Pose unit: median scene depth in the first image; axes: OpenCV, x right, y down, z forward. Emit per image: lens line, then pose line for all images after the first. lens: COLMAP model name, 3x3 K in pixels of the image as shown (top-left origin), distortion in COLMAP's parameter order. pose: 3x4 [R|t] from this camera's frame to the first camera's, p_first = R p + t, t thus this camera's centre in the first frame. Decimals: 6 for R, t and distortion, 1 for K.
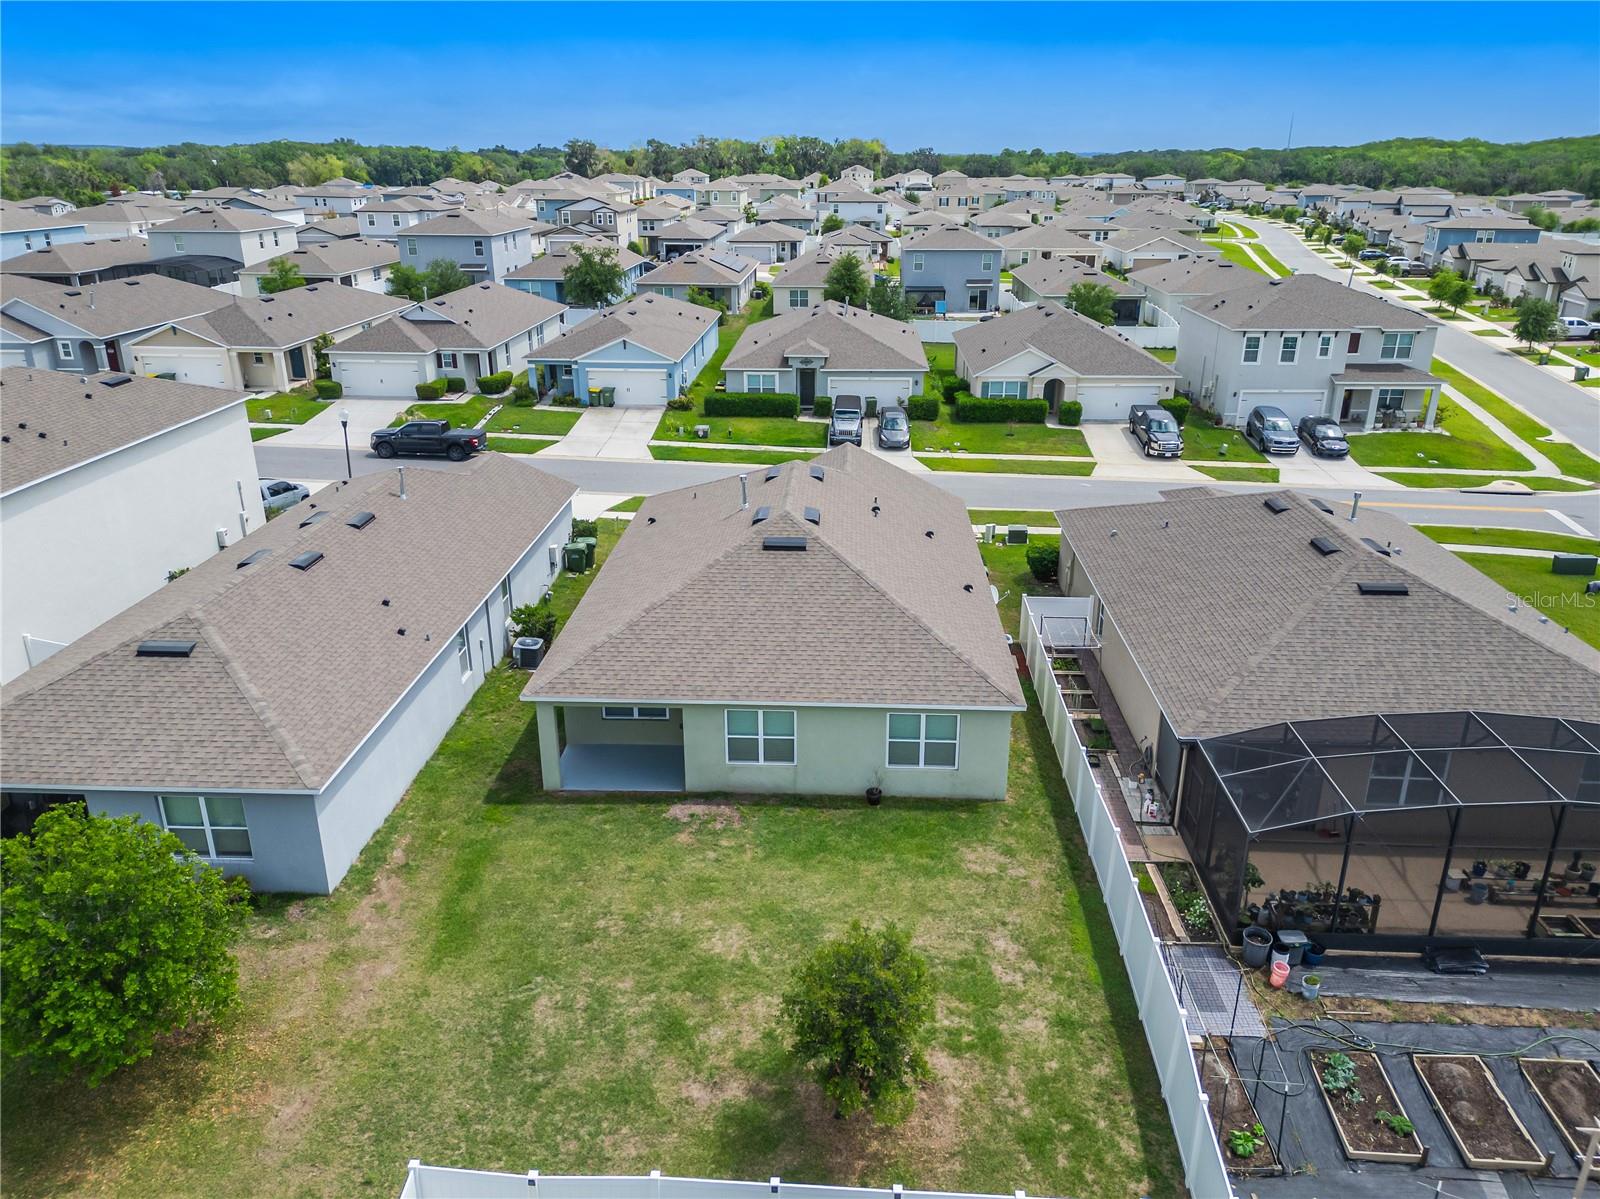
lens RADIAL K [[1134.8, 0, 808.6], [0, 1134.8, 599.0], [0, 0, 1]] dist [0.072198, -0.074426]
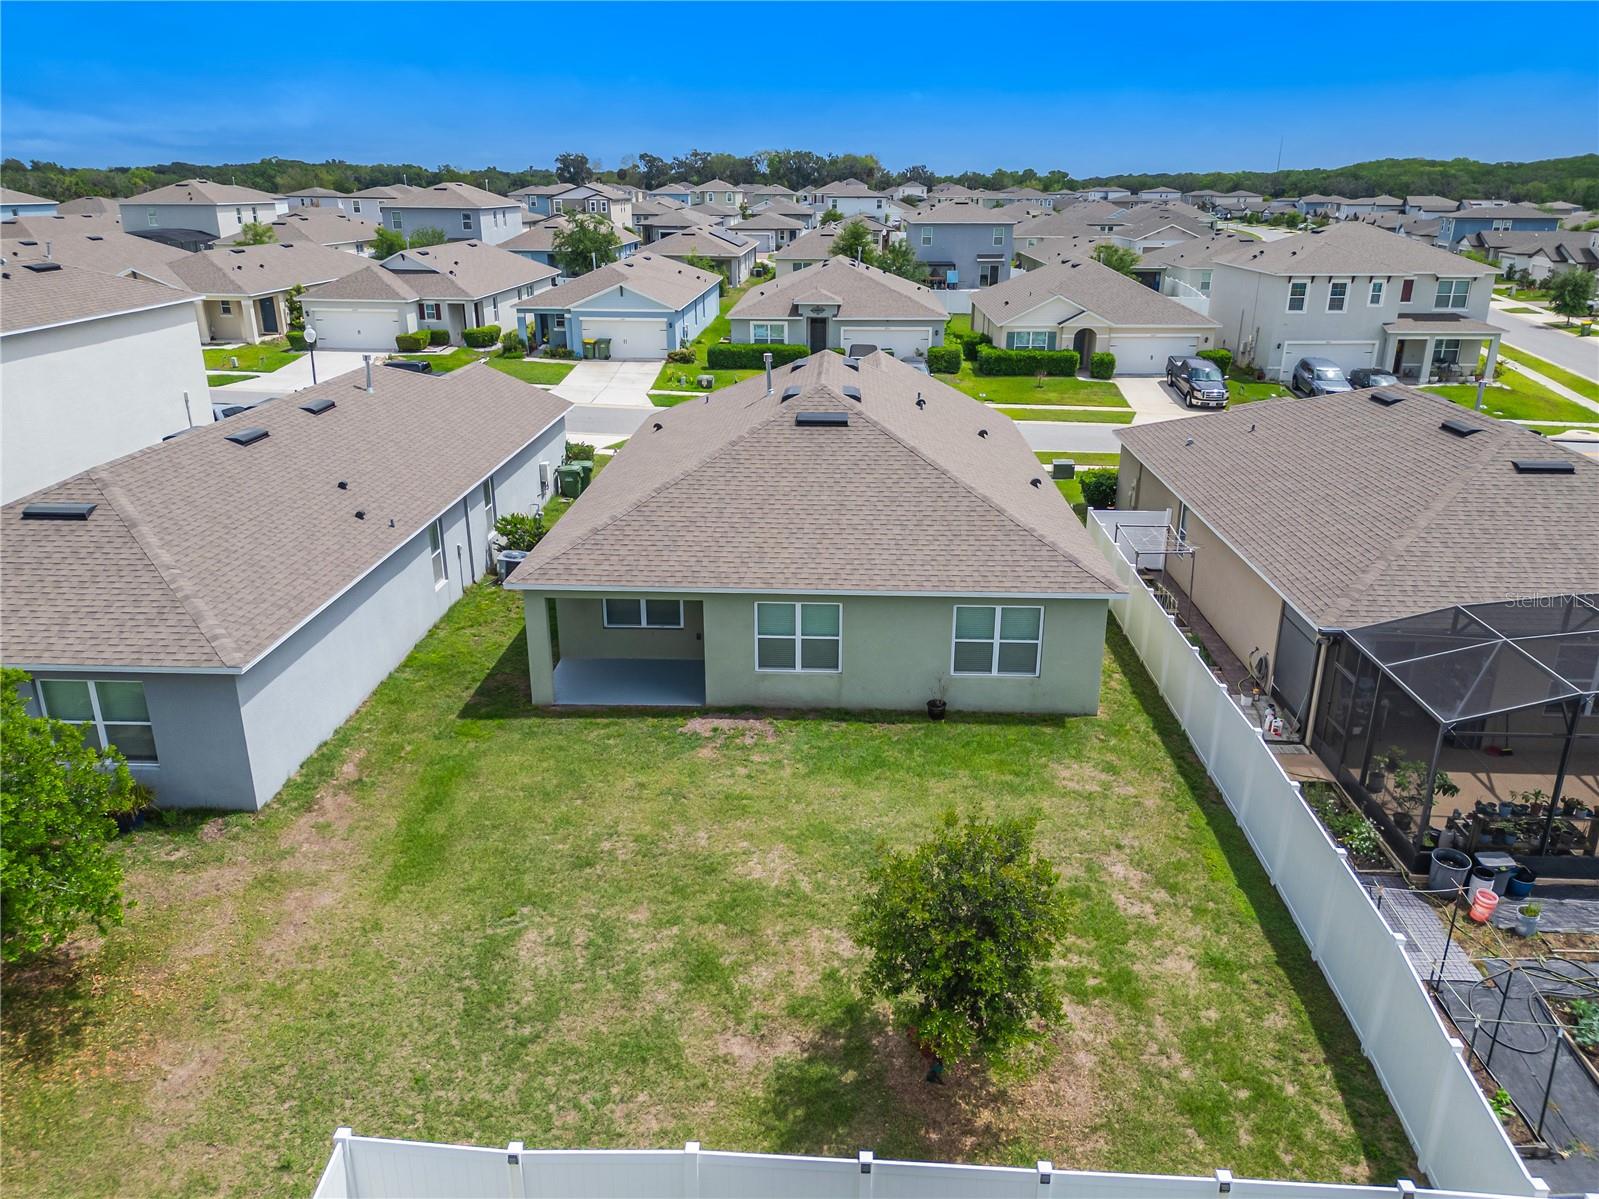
lens RADIAL K [[1139.4, 0, 808.0], [0, 1139.4, 598.9], [0, 0, 1]] dist [0.074626, -0.077510]
pose [[0.999976, 0.000131, 0.006972, -0.040946], [-0.000003, 0.999832, -0.018340, 0.109060], [-0.006973, 0.018339, 0.999808, 0.178639]]
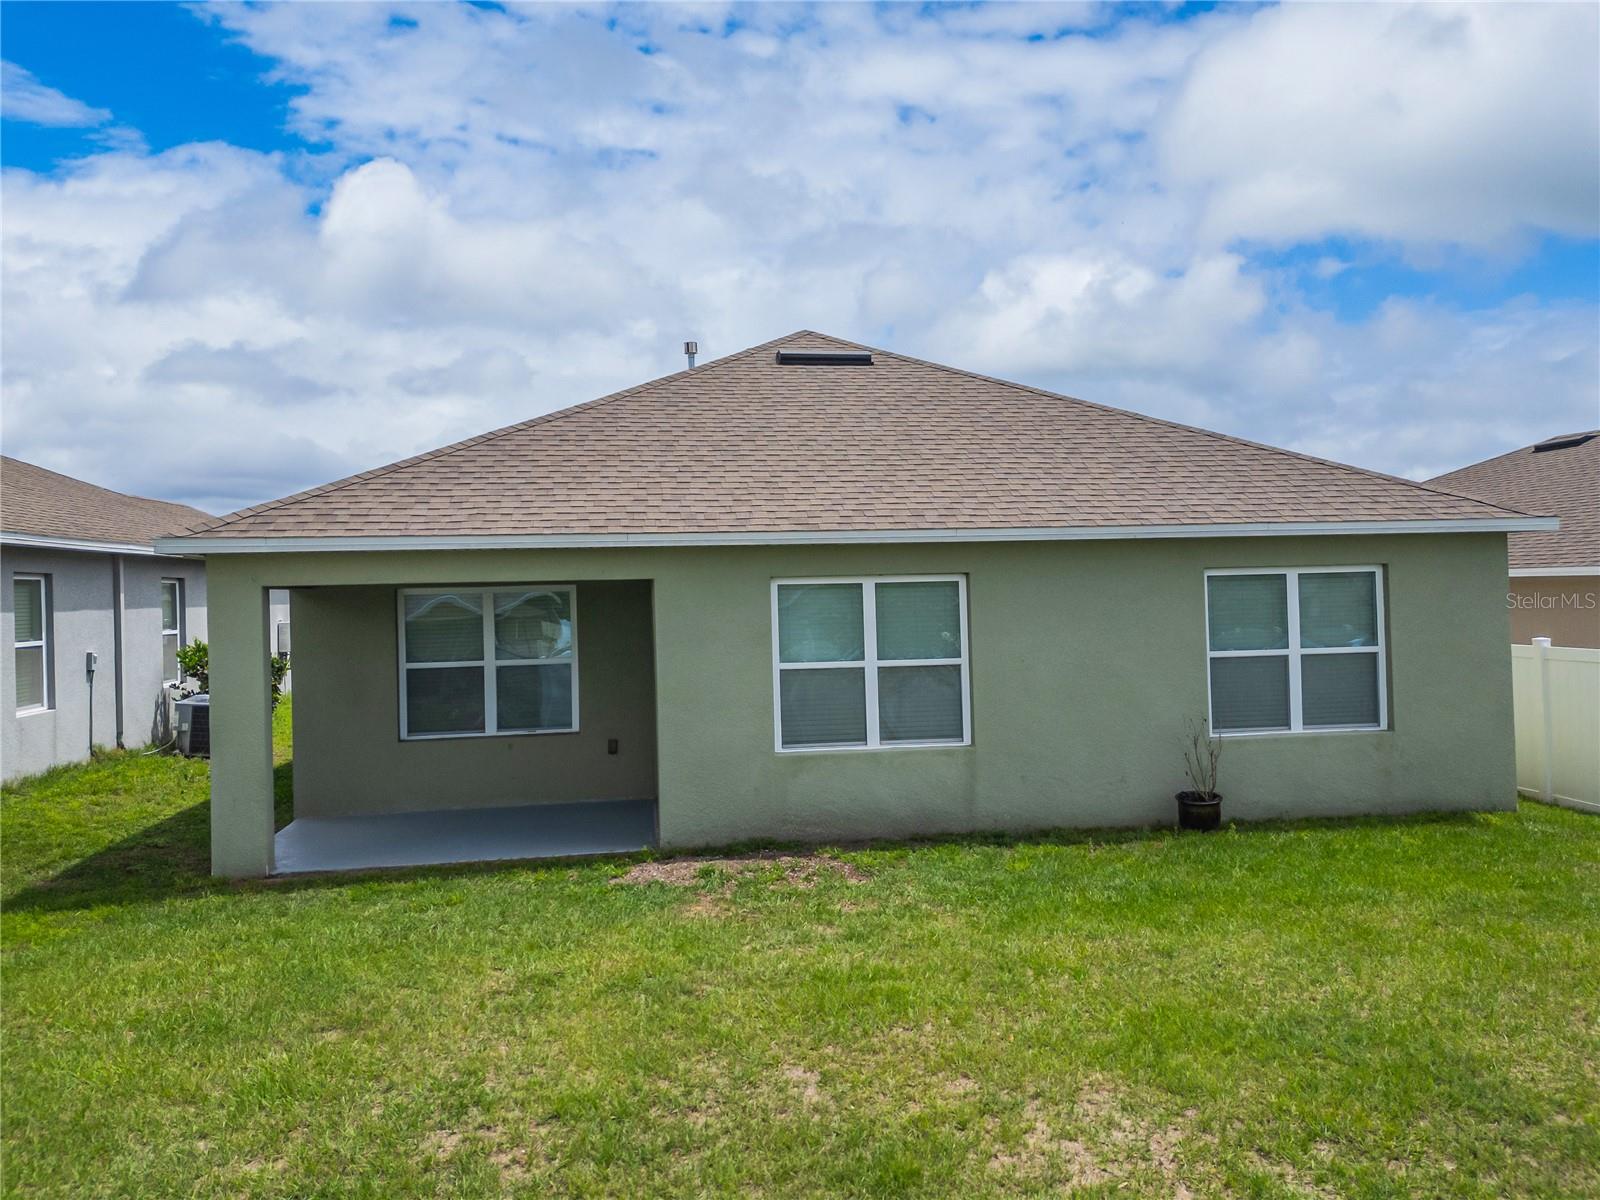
lens RADIAL K [[1206.6, 0, 800.0], [0, 1206.6, 600.0], [0, 0, 1]] dist [0.086496, -0.097003]
pose [[0.984094, -0.028817, 0.175296, -0.130514], [0.088645, 0.934786, -0.343974, 0.231341], [-0.153952, 0.354042, 0.922471, 0.641006]]
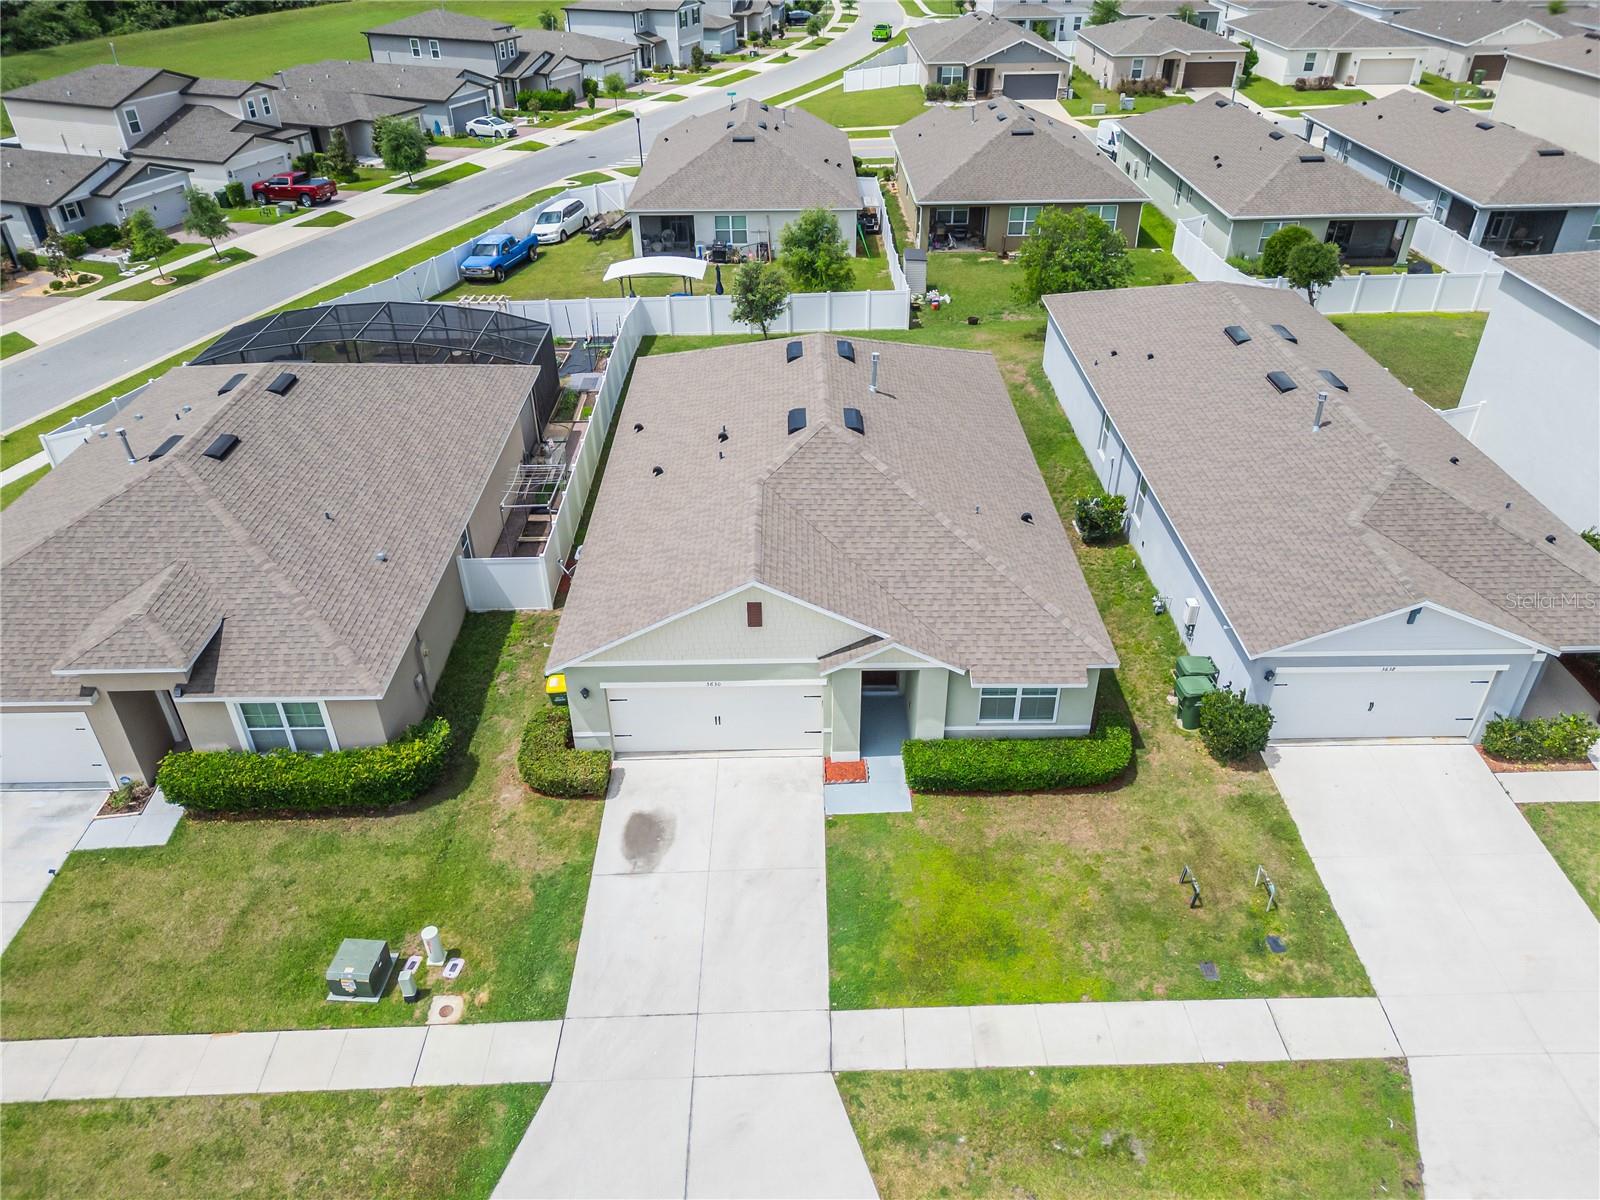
lens RADIAL K [[1140.2, 0, 808.5], [0, 1140.2, 599.4], [0, 0, 1]] dist [0.074626, -0.077510]
pose [[-0.998262, 0.038863, -0.044303, 0.049874], [-0.013393, 0.582472, 0.812740, -0.874554], [0.057391, 0.811921, -0.580940, 2.022549]]
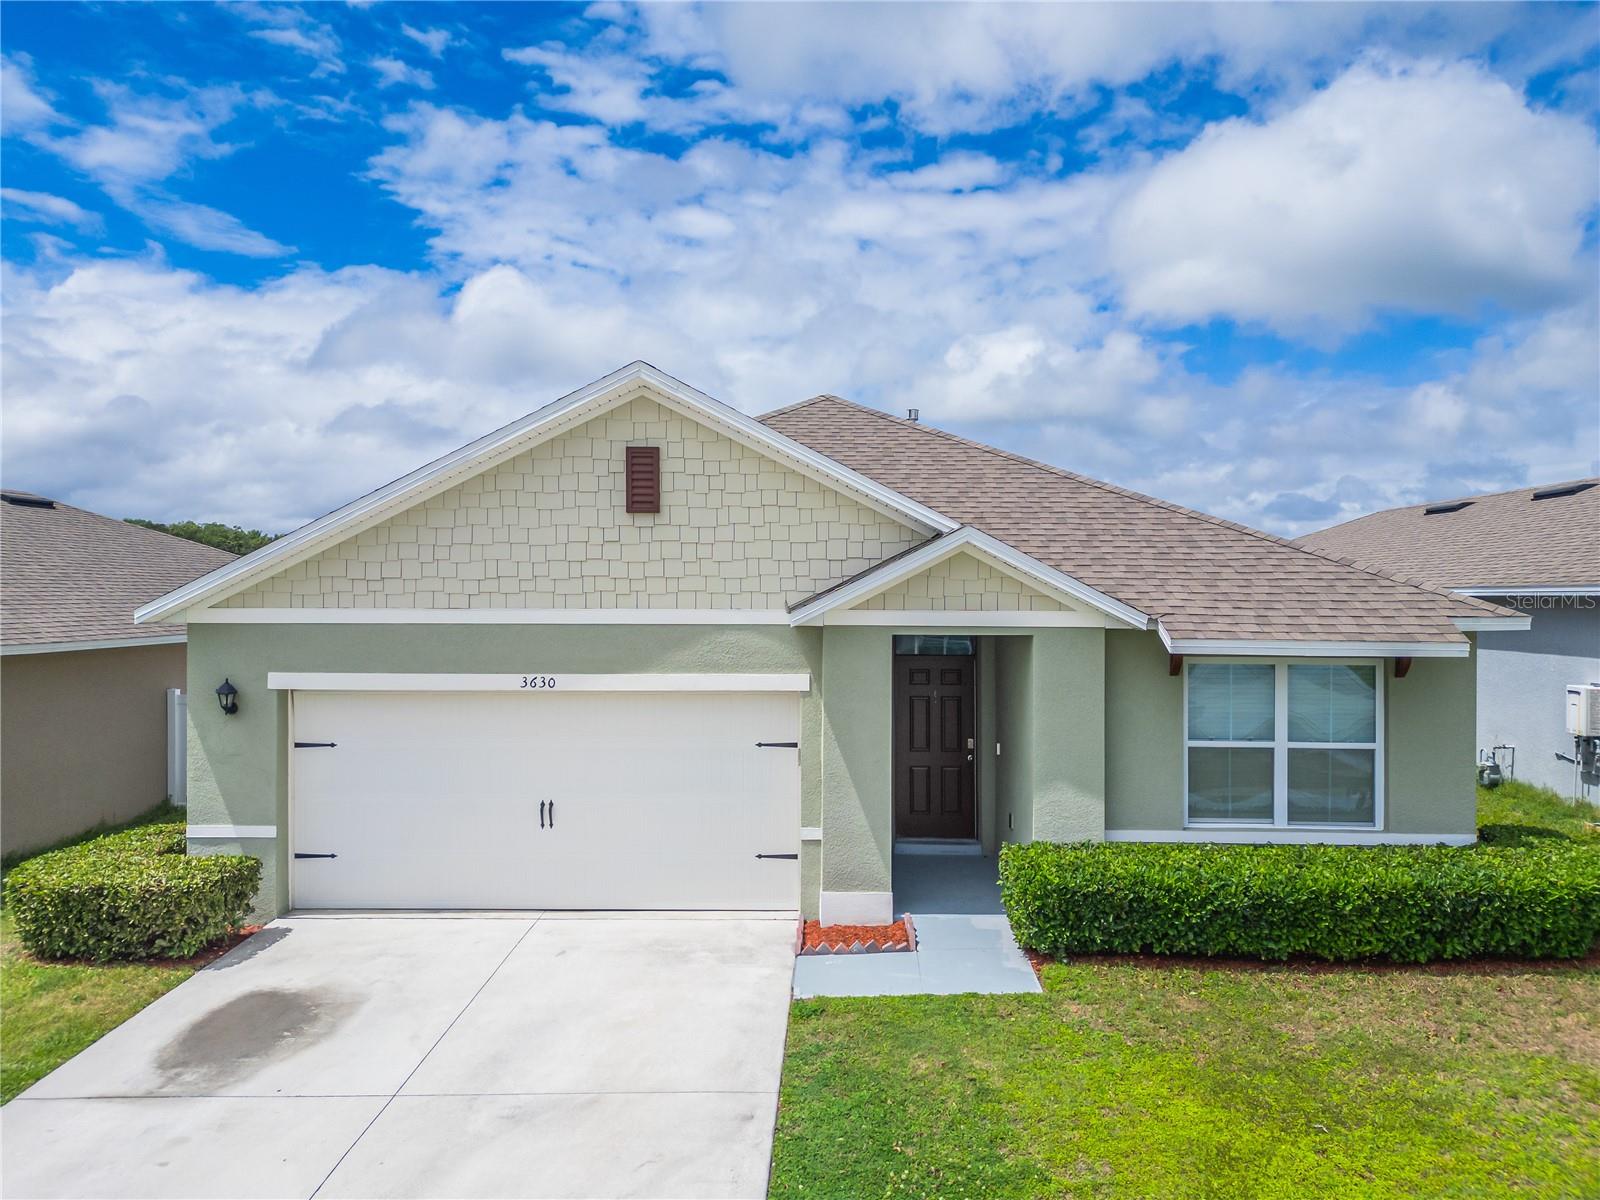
lens RADIAL K [[1134.8, 0, 808.6], [0, 1134.8, 599.5], [0, 0, 1]] dist [0.072198, -0.074426]
pose [[-0.999812, 0.000164, -0.019406, 0.006067], [-0.006858, 0.932445, 0.361247, -0.273340], [0.018154, 0.361312, -0.932268, 1.894090]]
